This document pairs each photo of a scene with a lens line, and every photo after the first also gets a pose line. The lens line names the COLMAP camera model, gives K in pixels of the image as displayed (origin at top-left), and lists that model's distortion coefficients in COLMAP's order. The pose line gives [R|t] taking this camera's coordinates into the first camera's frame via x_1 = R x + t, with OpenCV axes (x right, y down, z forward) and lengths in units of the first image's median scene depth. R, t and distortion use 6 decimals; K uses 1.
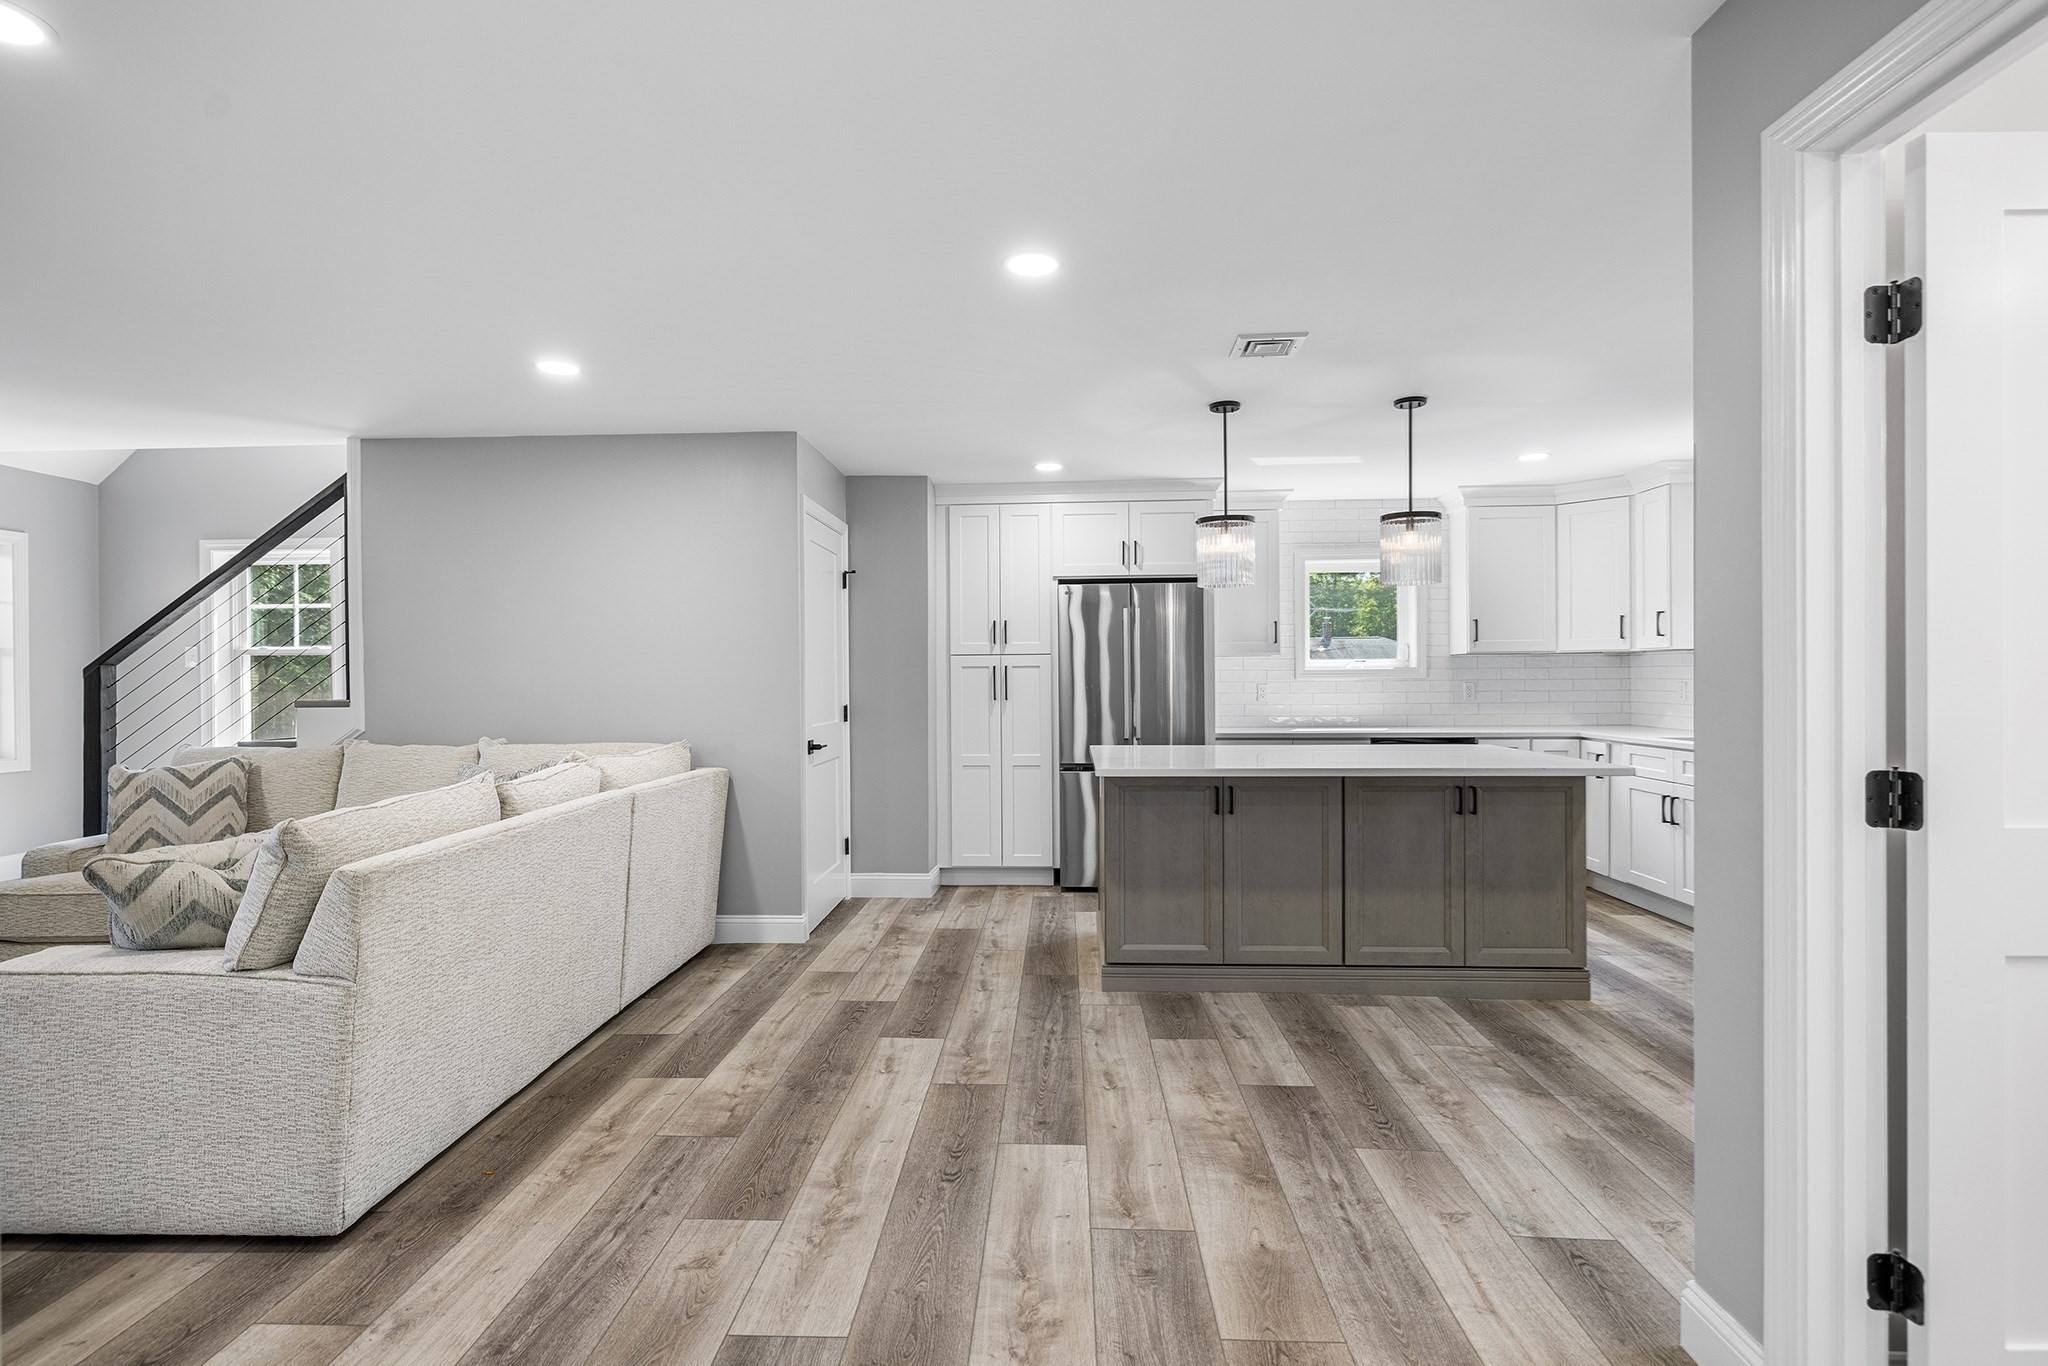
lens RADIAL K [[937.3, 0, 1019.5], [0, 937.3, 722.9], [0, 0, 1]] dist [-0.003926, 0.000412]
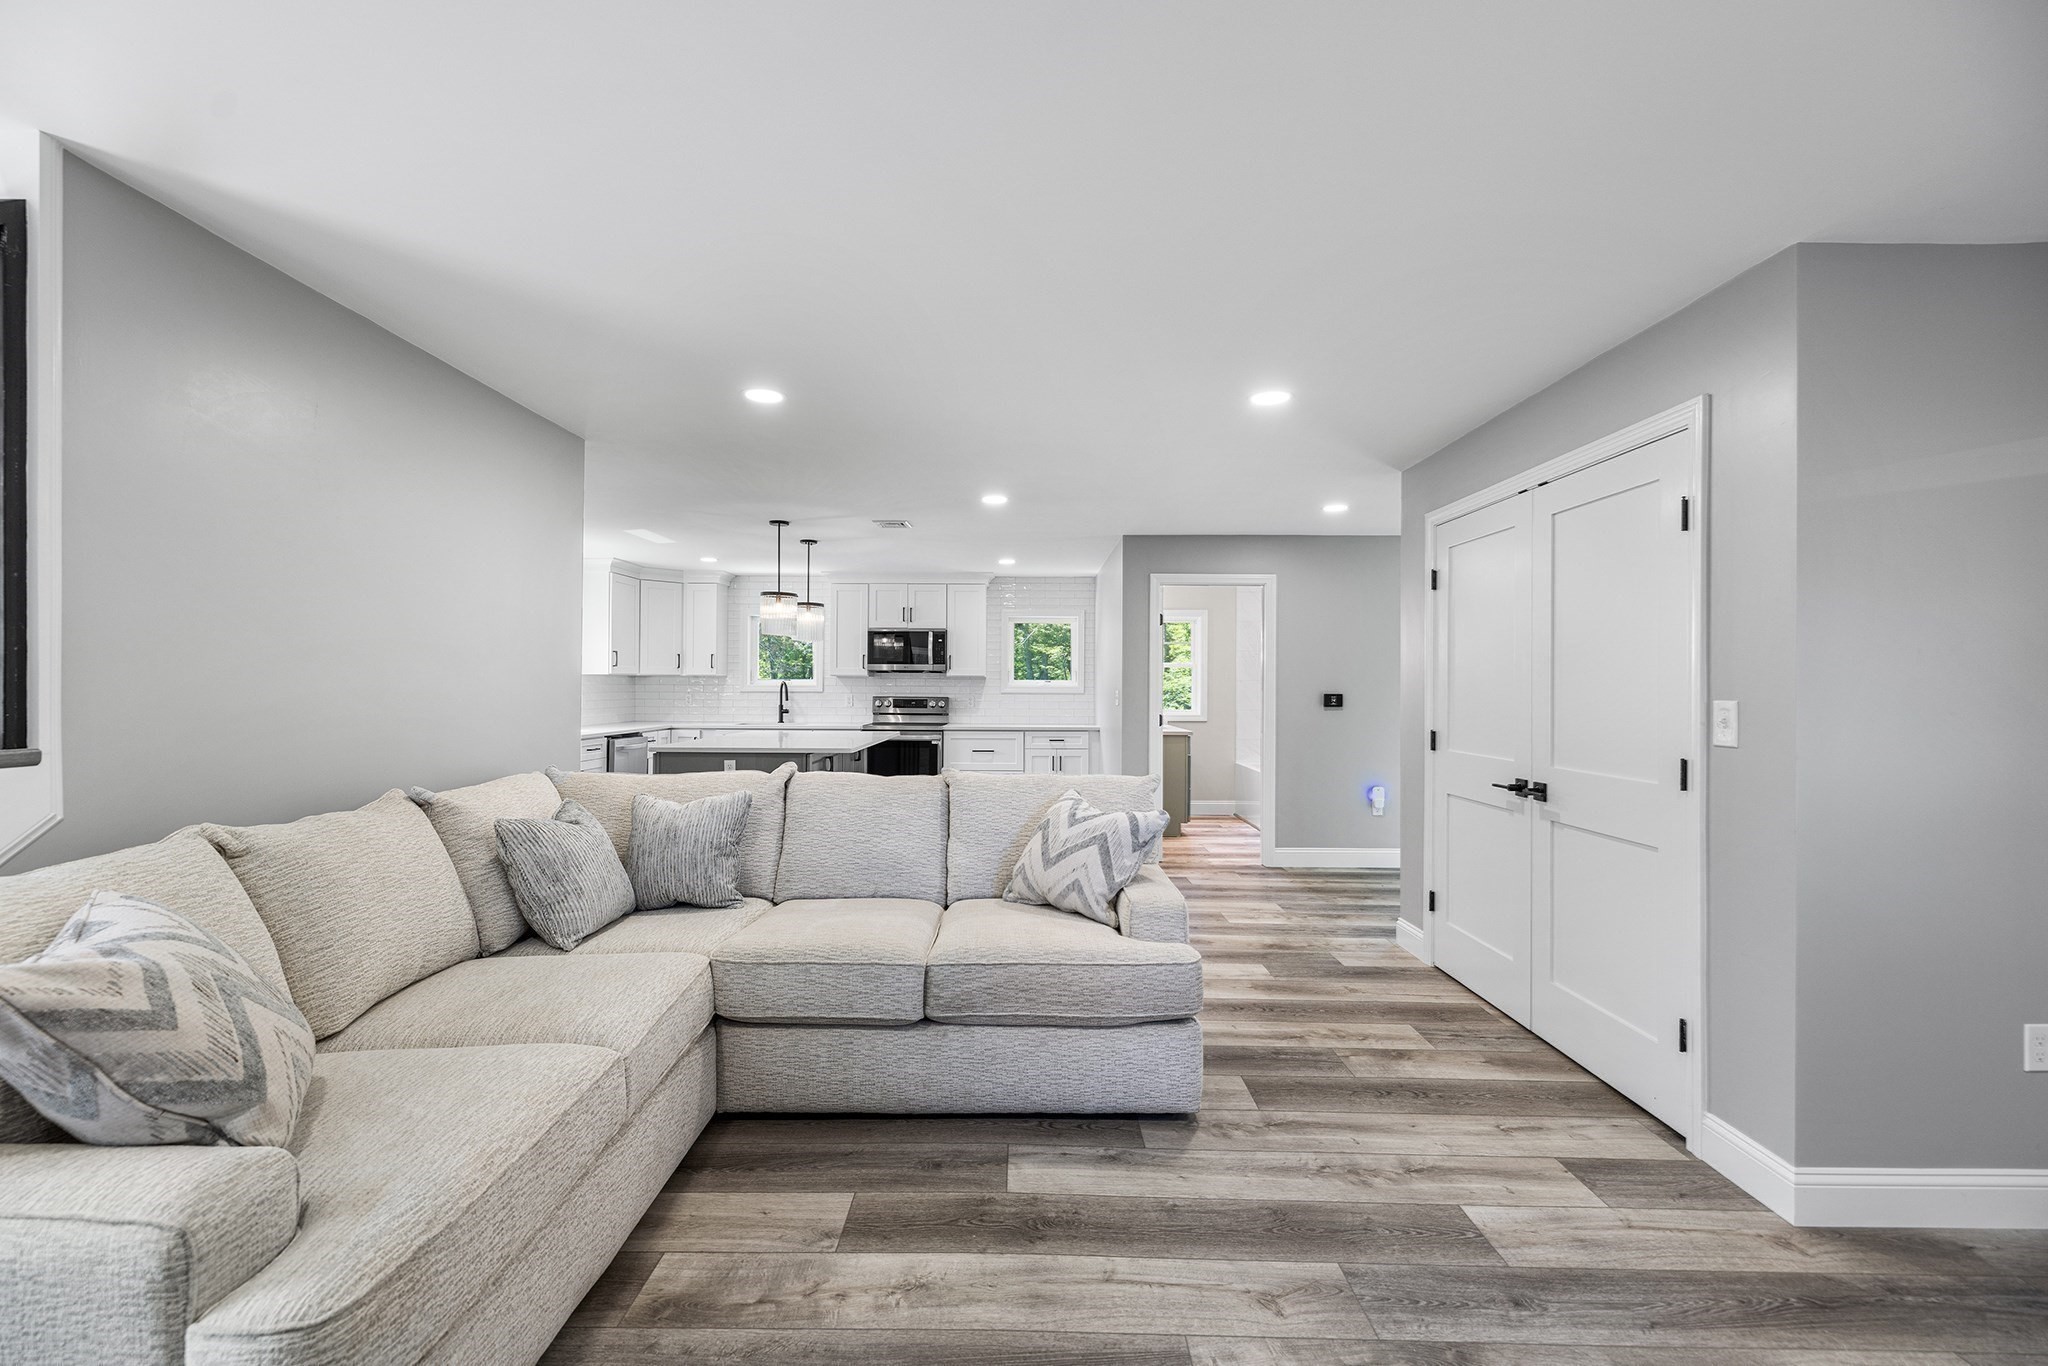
lens RADIAL K [[870.1, 0, 1021.4], [0, 870.1, 678.5], [0, 0, 1]] dist [0.001773, -0.000215]
pose [[-0.039610, 0.015171, 0.999100, -1.702940], [0.043508, 0.998963, -0.013444, -0.046984], [-0.998268, 0.042937, -0.040229, 0.876291]]
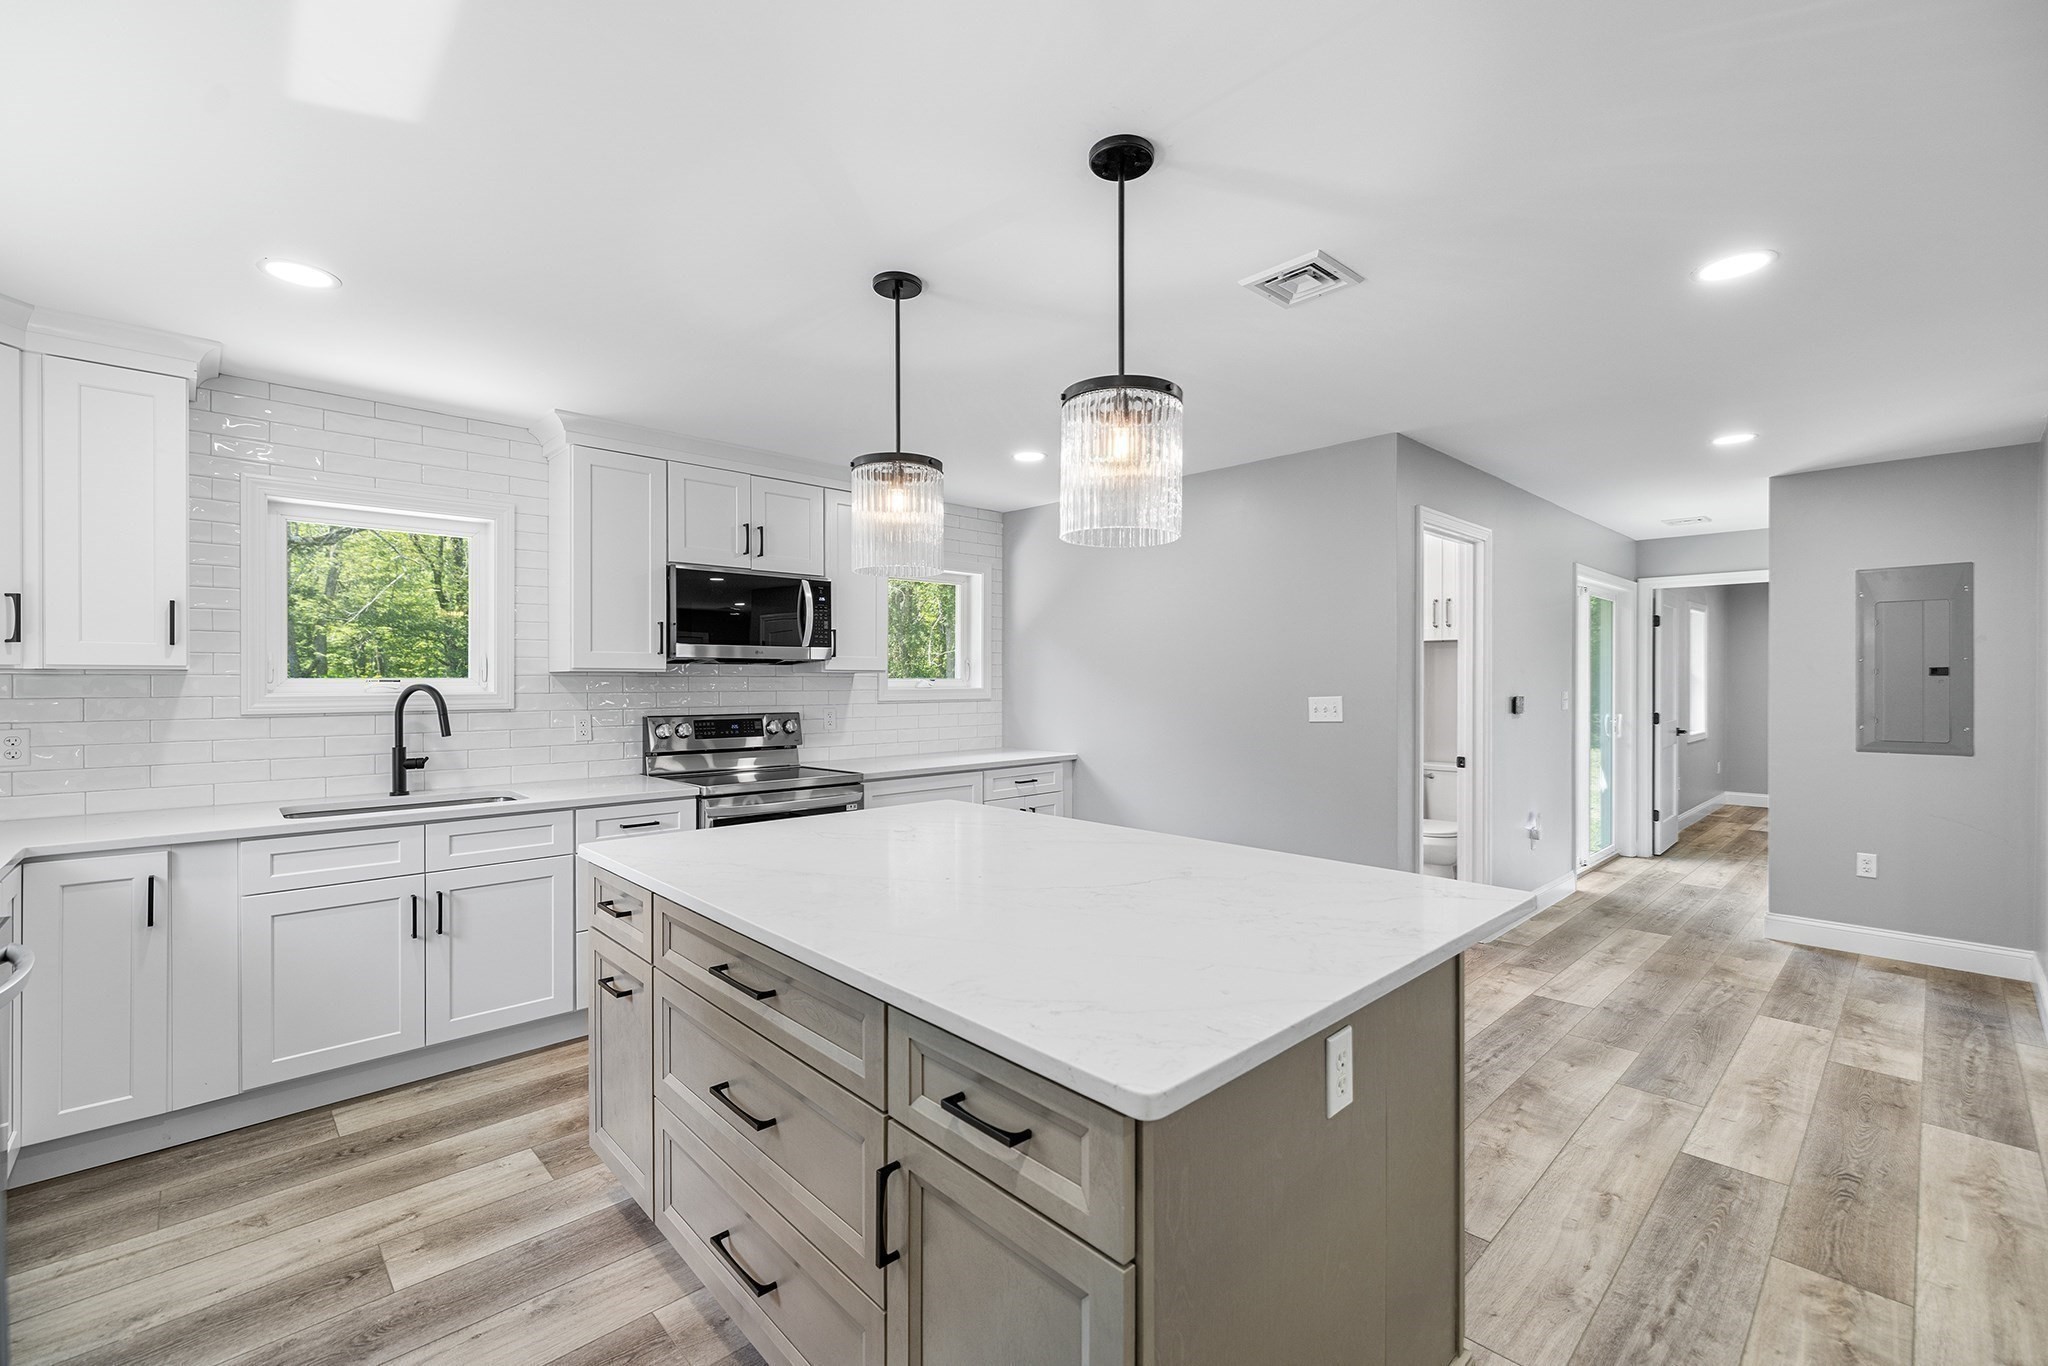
lens RADIAL K [[870.1, 0, 1022.6], [0, 870.1, 686.7], [0, 0, 1]] dist [0.001773, -0.000215]
pose [[-0.720622, 0.000218, 0.693328, -0.063888], [0.038900, 0.998438, 0.040117, -0.122893], [-0.692236, 0.055879, -0.719505, 1.819167]]
